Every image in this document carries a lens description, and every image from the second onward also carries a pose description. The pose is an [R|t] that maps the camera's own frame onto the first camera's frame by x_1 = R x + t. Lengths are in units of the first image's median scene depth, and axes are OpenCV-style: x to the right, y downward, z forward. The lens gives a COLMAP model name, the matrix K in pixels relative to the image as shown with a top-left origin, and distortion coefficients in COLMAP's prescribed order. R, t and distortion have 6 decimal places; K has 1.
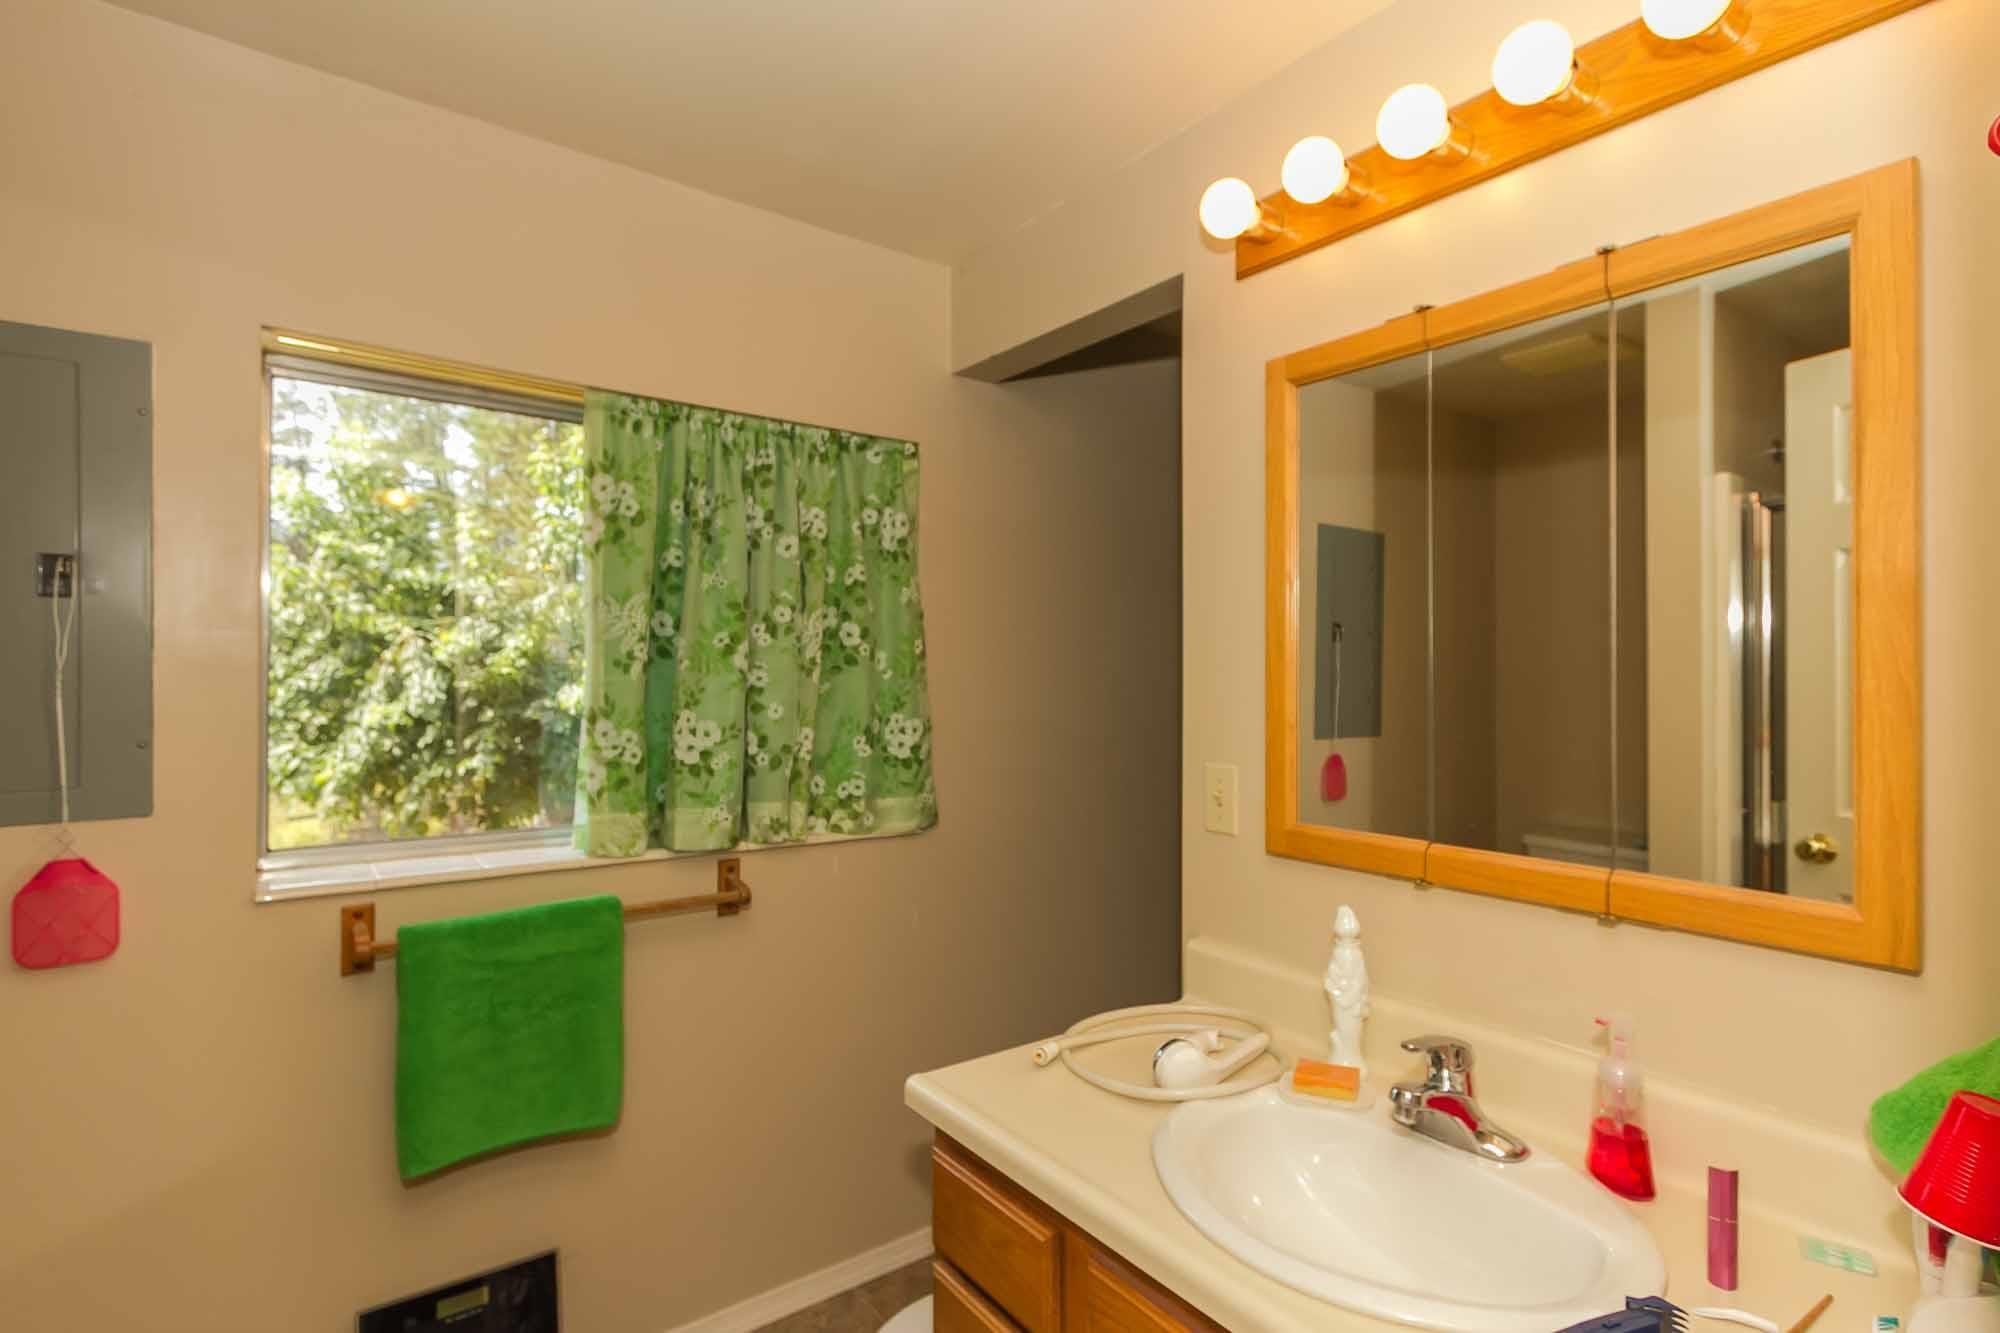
lens RADIAL K [[938.7, 0, 988.9], [0, 938.7, 668.8], [0, 0, 1]] dist [0.003257, -0.000273]
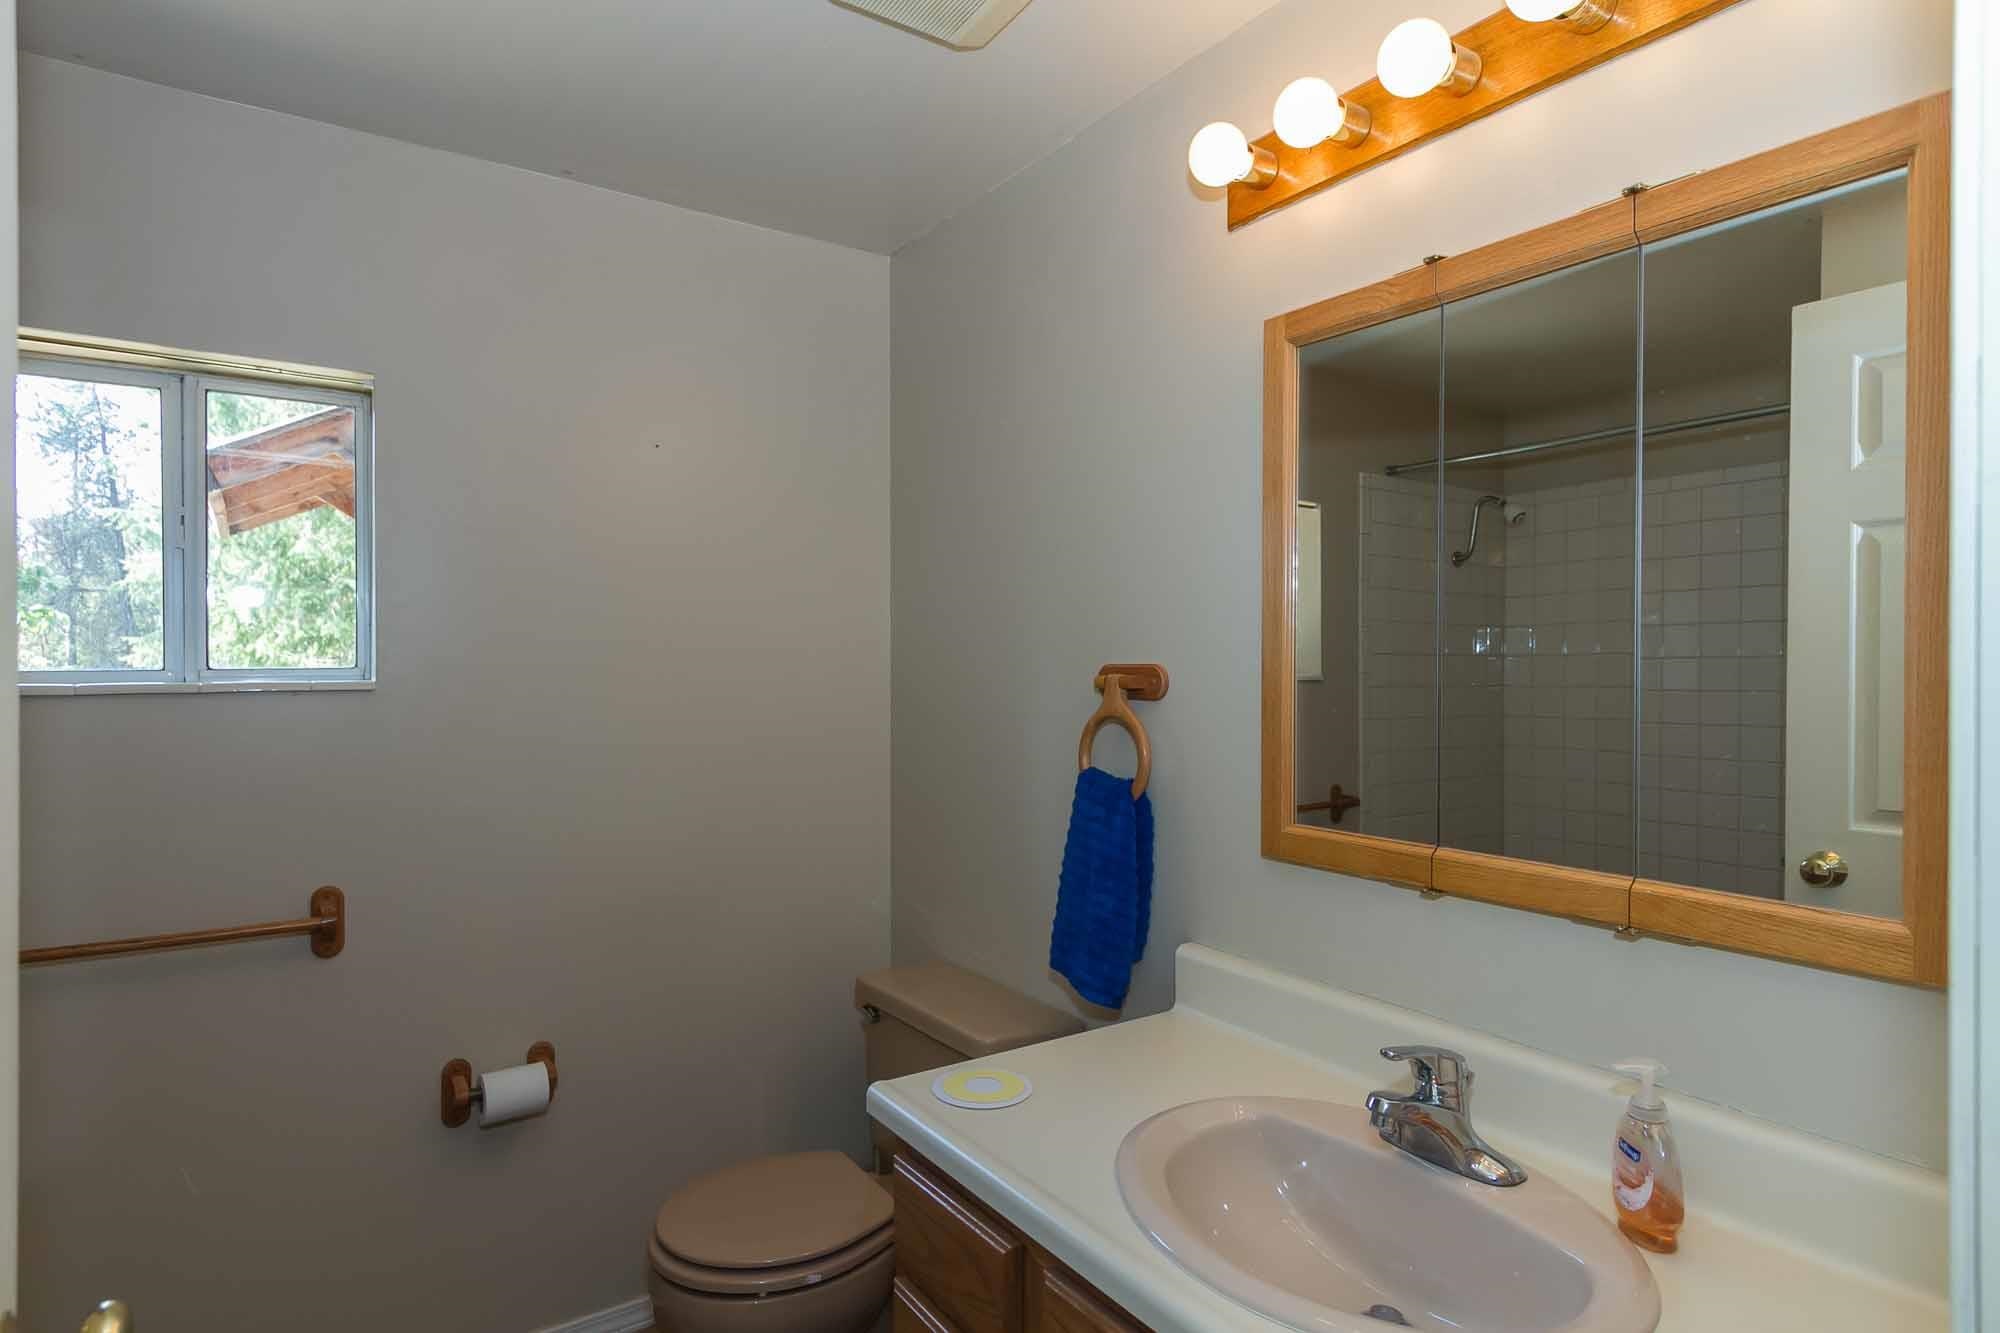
lens RADIAL K [[1101.3, 0, 1001.6], [0, 1101.3, 686.0], [0, 0, 1]] dist [0.051992, 0.000851]
pose [[0.999493, 0.003798, -0.031626, 0.083583], [-0.002866, 0.999561, 0.029479, -0.001627], [0.031724, -0.029373, 0.999065, -0.109798]]
